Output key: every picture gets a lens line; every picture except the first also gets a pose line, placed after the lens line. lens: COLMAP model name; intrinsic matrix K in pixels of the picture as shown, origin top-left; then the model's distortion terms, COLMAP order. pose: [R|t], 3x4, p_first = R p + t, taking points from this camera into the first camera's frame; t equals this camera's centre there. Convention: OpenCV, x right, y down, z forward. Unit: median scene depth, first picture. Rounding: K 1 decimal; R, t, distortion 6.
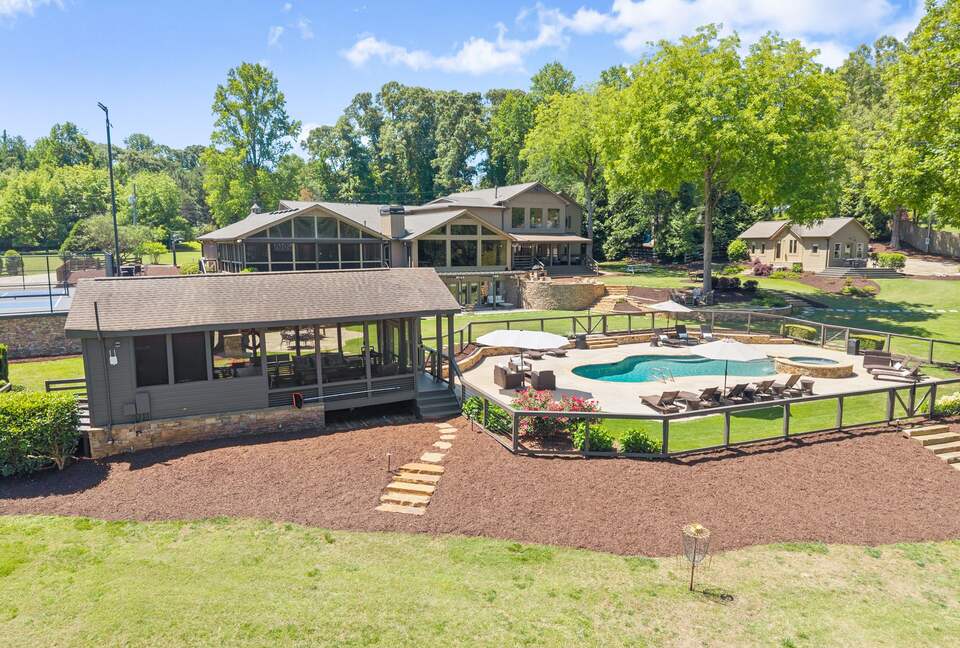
lens RADIAL K [[645.8, 0, 480.0], [0, 645.8, 324.0], [0, 0, 1]] dist [0.002351, -0.001765]
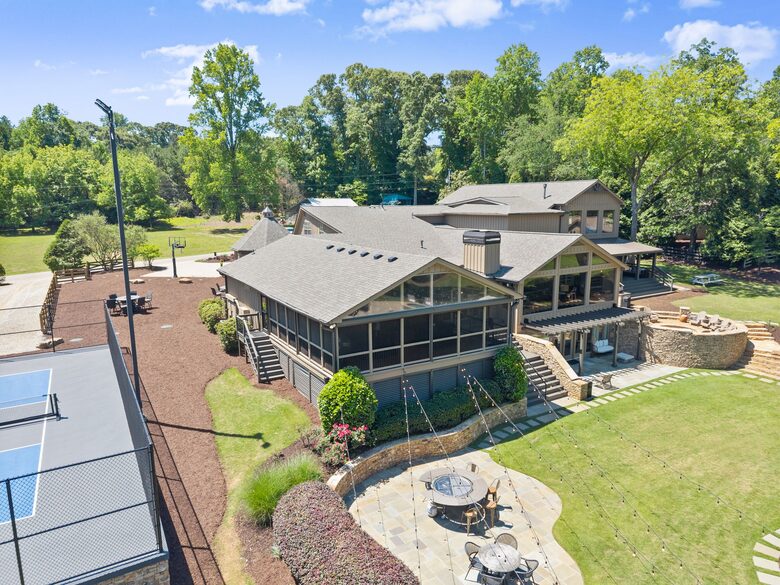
lens RADIAL K [[525.3, 0, 390.0], [0, 525.3, 292.5], [0, 0, 1]] dist [0.002657, -0.002272]
pose [[0.999994, -0.003228, -0.001182, -0.091371], [0.003285, 0.998630, 0.052231, -0.053840], [0.001012, -0.052235, 0.998634, 0.145246]]
